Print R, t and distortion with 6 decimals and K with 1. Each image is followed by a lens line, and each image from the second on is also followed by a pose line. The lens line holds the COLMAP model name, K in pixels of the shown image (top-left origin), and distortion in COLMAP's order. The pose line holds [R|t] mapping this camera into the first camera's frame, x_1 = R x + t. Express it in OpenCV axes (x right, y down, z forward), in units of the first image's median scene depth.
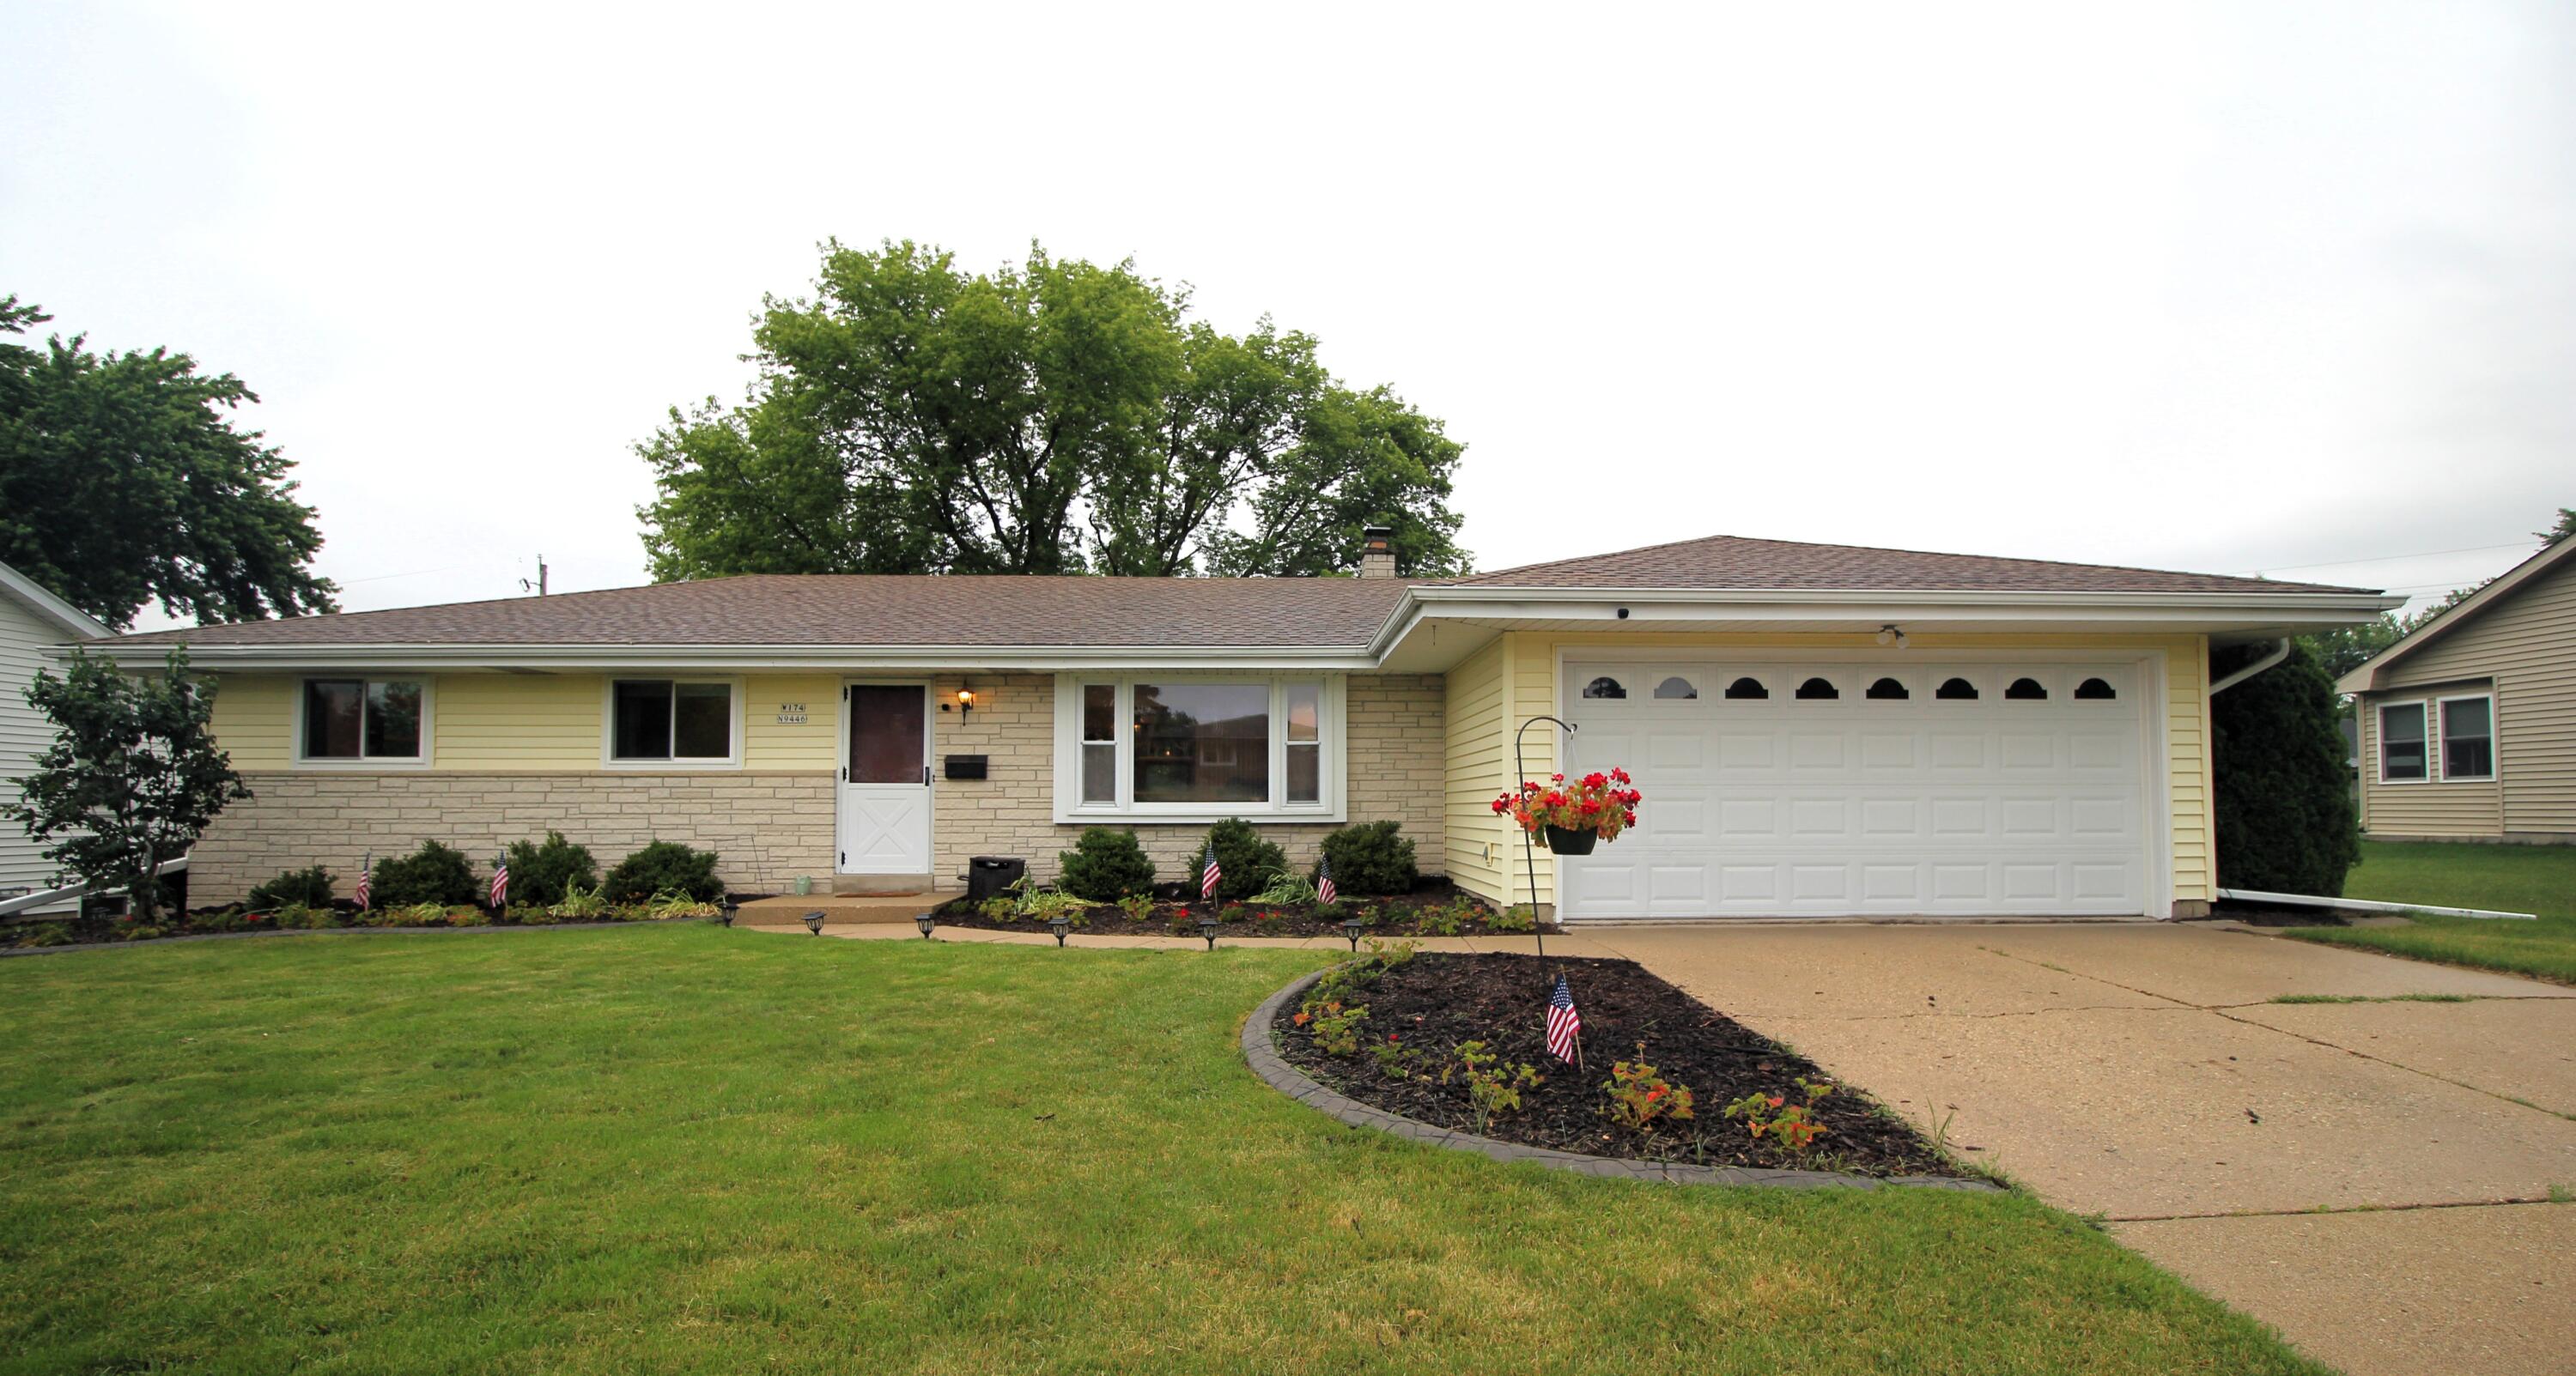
lens RADIAL K [[1231.0, 0, 1285.1], [0, 1231.0, 690.8], [0, 0, 1]] dist [-0.003503, -0.001119]
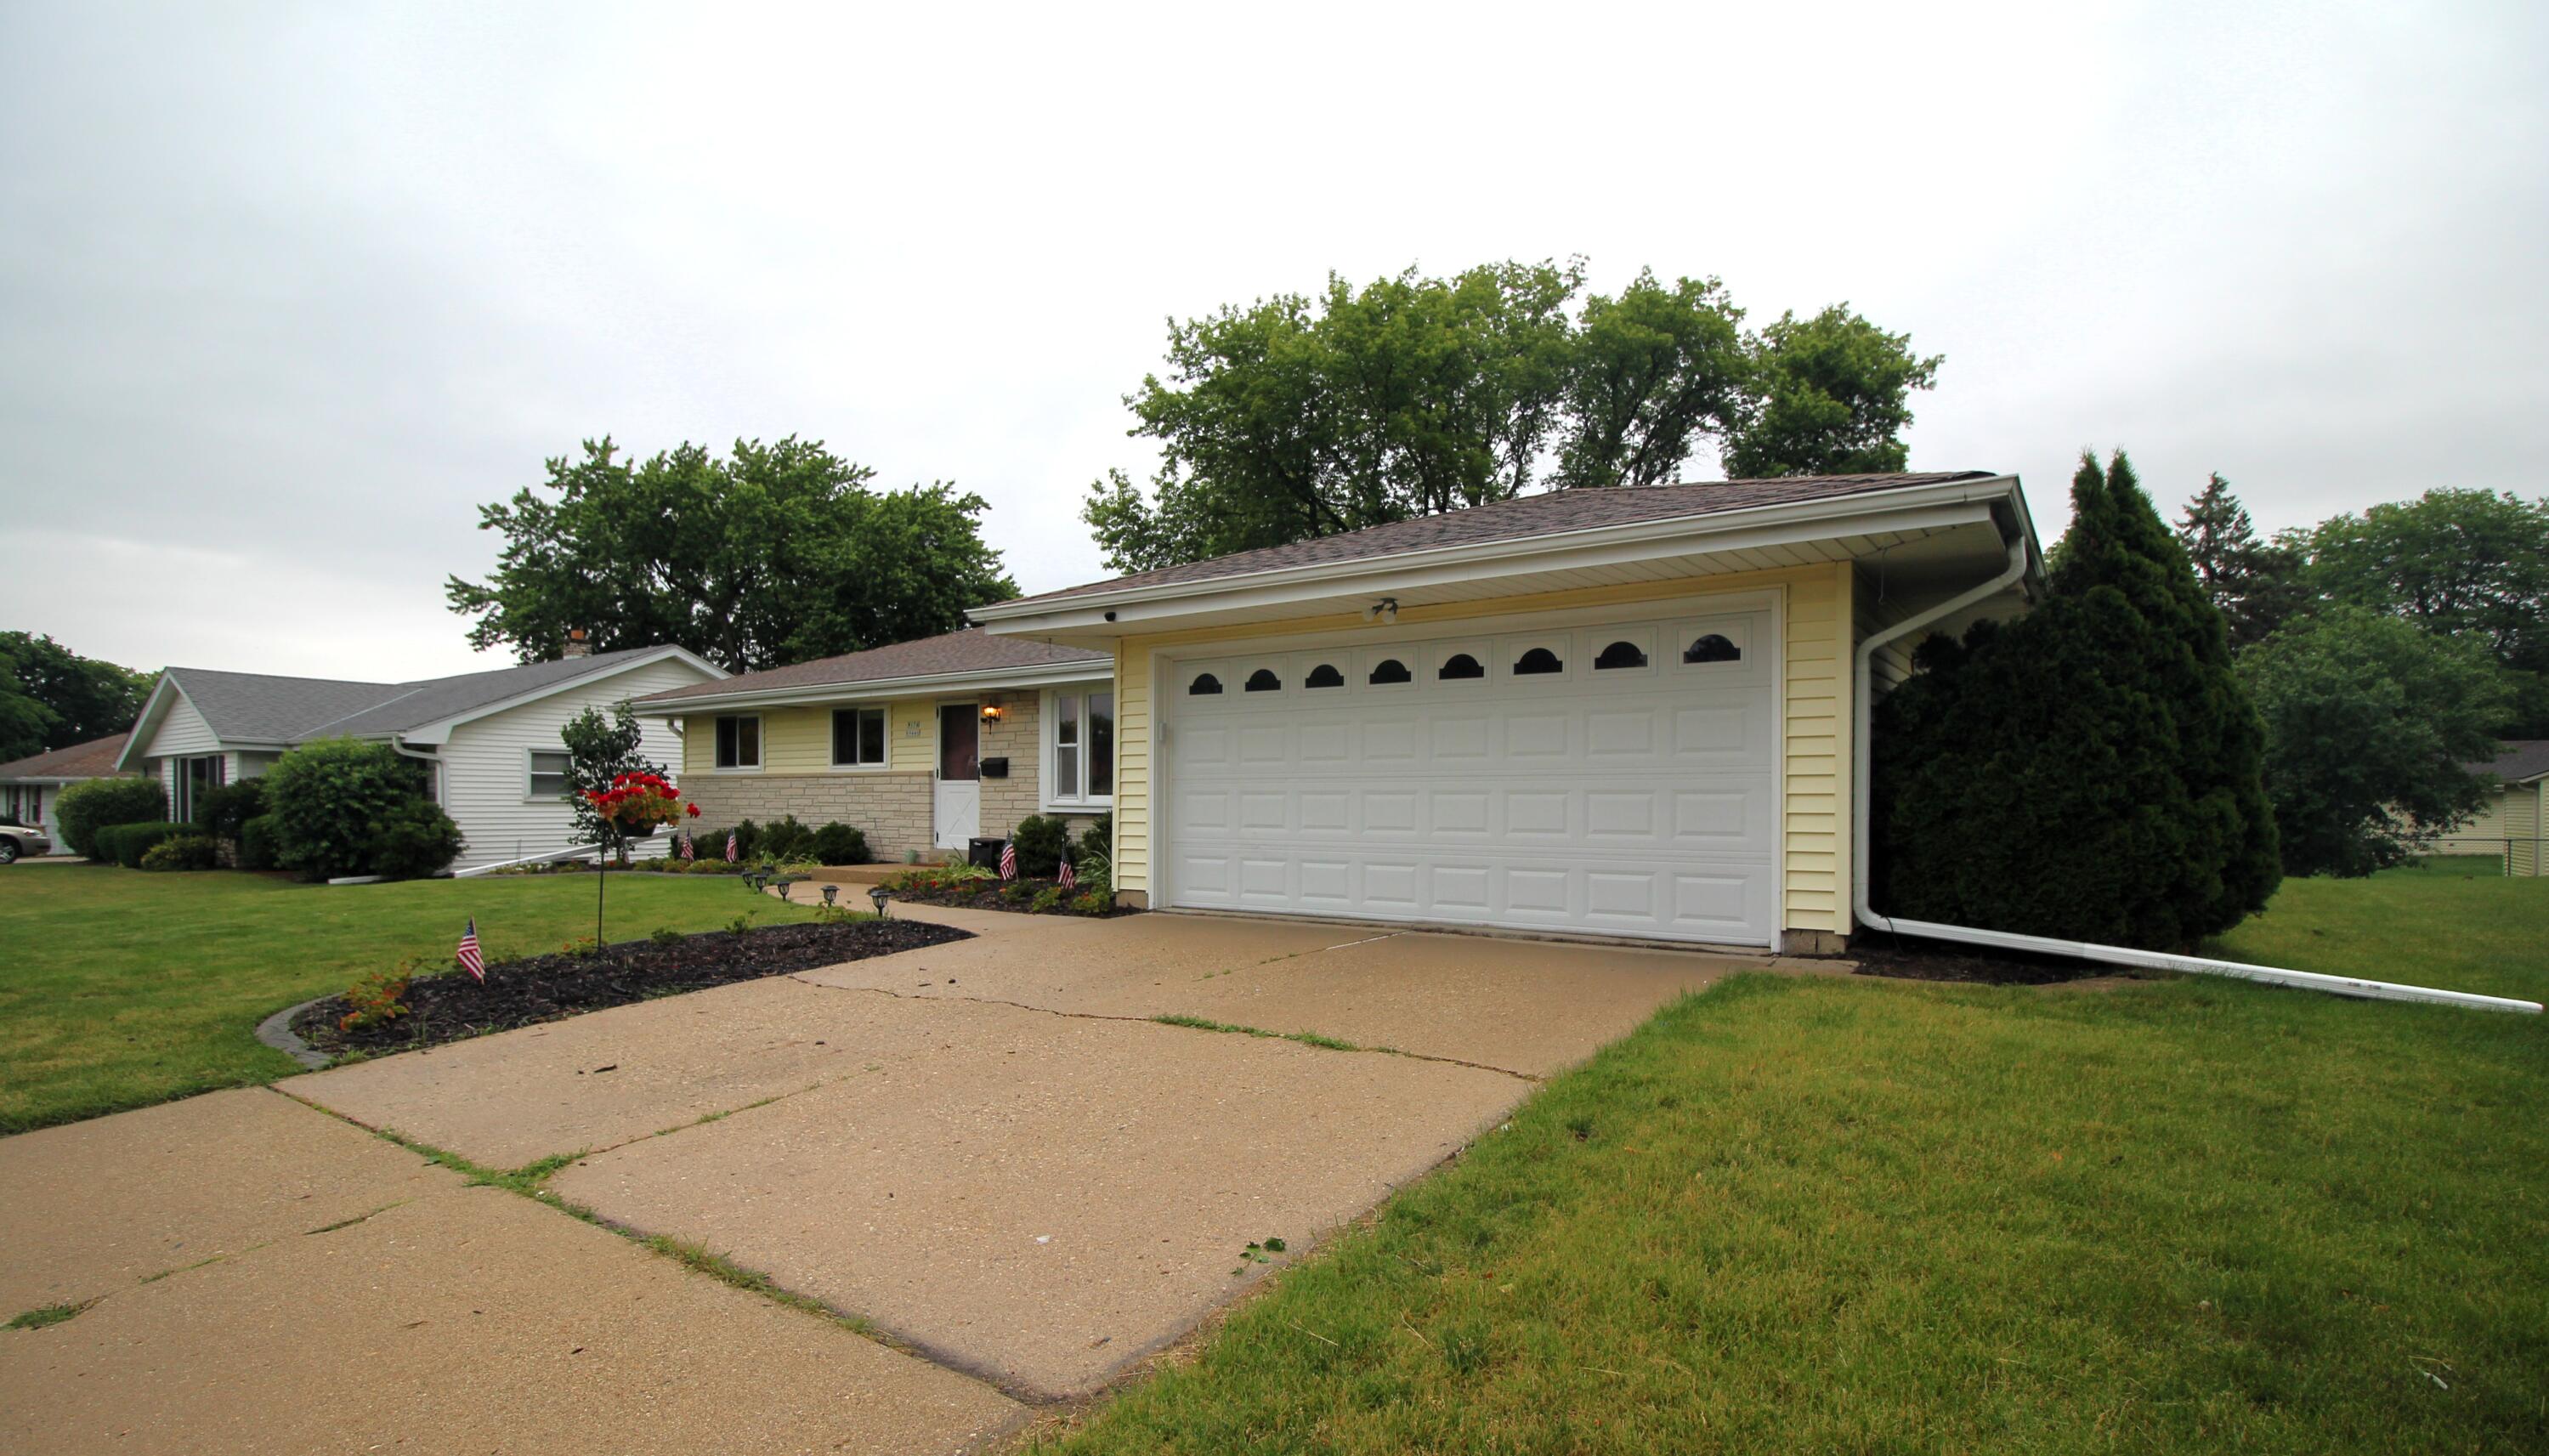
lens RADIAL K [[1236.1, 0, 1280.5], [0, 1236.1, 720.0], [0, 0, 1]] dist [-0.029771, -0.000364]
pose [[0.795033, -0.037890, -0.605382, 0.737361], [0.058811, 0.998160, 0.014762, 0.012565], [0.603708, -0.047340, 0.795798, 0.176324]]
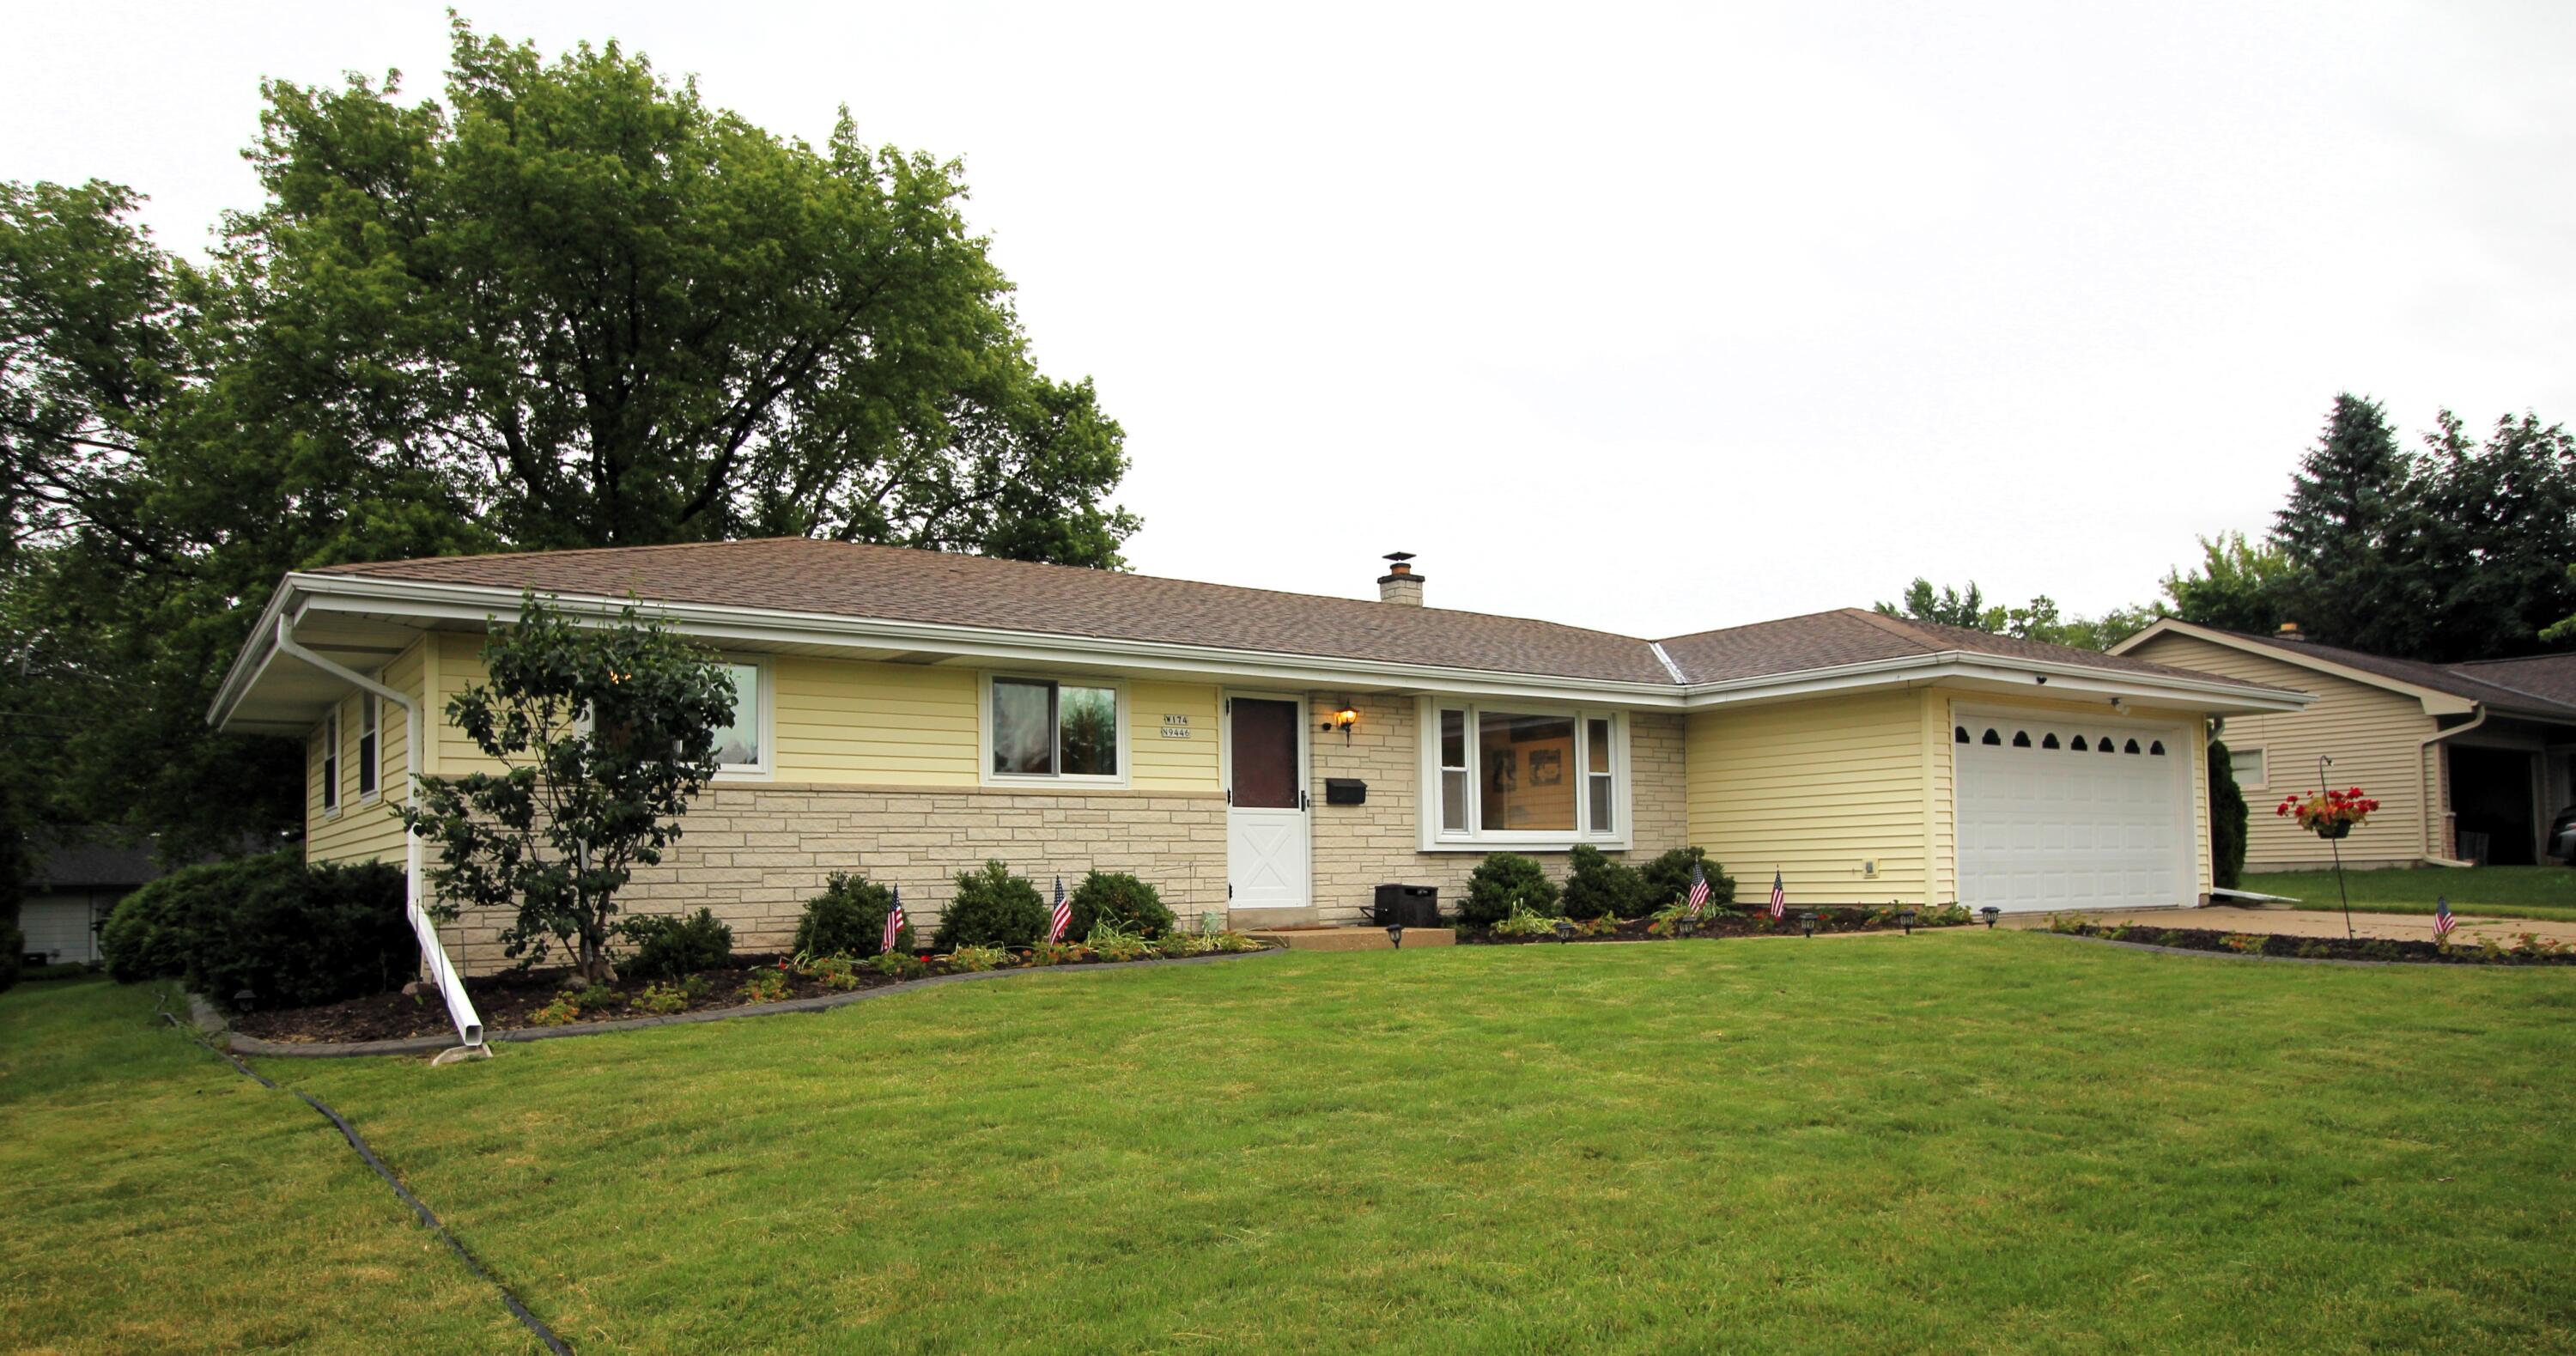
lens RADIAL K [[1634.1, 0, 1288.2], [0, 1634.1, 680.1], [0, 0, 1]] dist [-0.018716, -0.000182]
pose [[0.834030, 0.055391, 0.548932, -0.982136], [-0.041215, 0.998423, -0.038127, 0.026749], [-0.550178, 0.009175, 0.834997, -0.012568]]
